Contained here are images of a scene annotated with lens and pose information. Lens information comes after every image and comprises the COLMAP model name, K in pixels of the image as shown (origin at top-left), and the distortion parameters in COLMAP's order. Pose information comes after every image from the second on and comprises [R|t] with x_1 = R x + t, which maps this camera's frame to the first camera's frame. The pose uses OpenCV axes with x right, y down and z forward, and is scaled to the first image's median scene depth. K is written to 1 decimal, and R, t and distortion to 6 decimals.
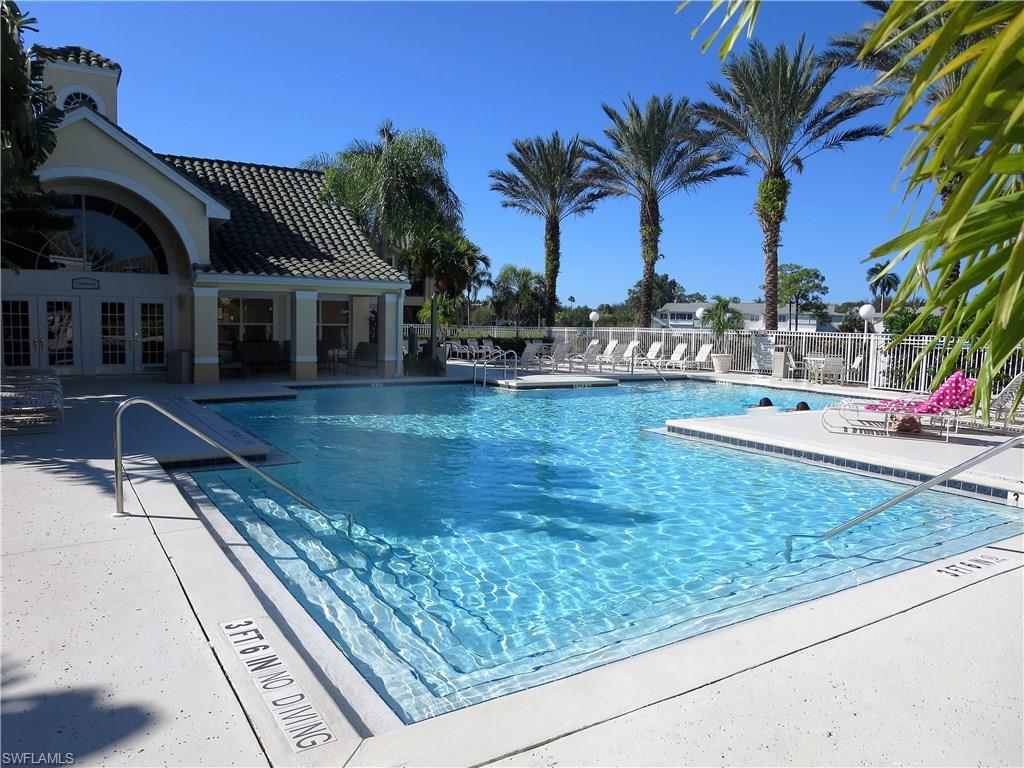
lens RADIAL K [[726.6, 0, 507.0], [0, 726.6, 366.5], [0, 0, 1]] dist [-0.023080, 0.002371]
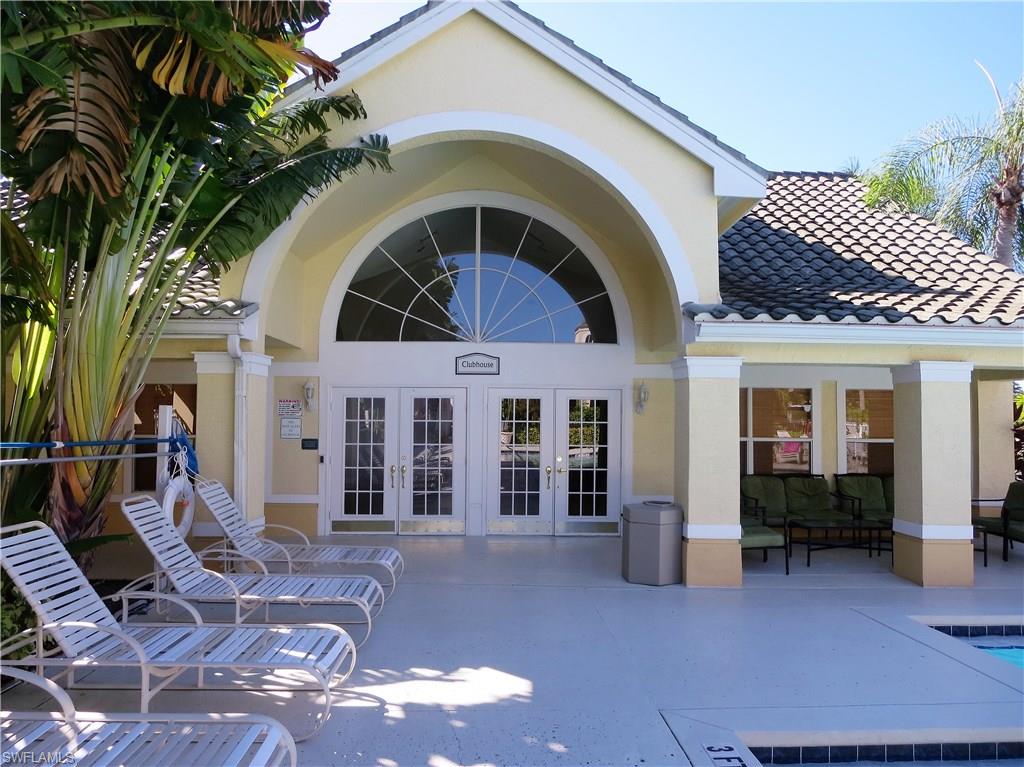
lens RADIAL K [[726.6, 0, 511.4], [0, 726.6, 385.2], [0, 0, 1]] dist [-0.023080, 0.002371]
pose [[0.865761, -0.028805, -0.499627, -0.287424], [-0.028982, 0.993781, -0.107515, -0.041261], [0.499617, 0.107563, 0.859542, 0.540638]]
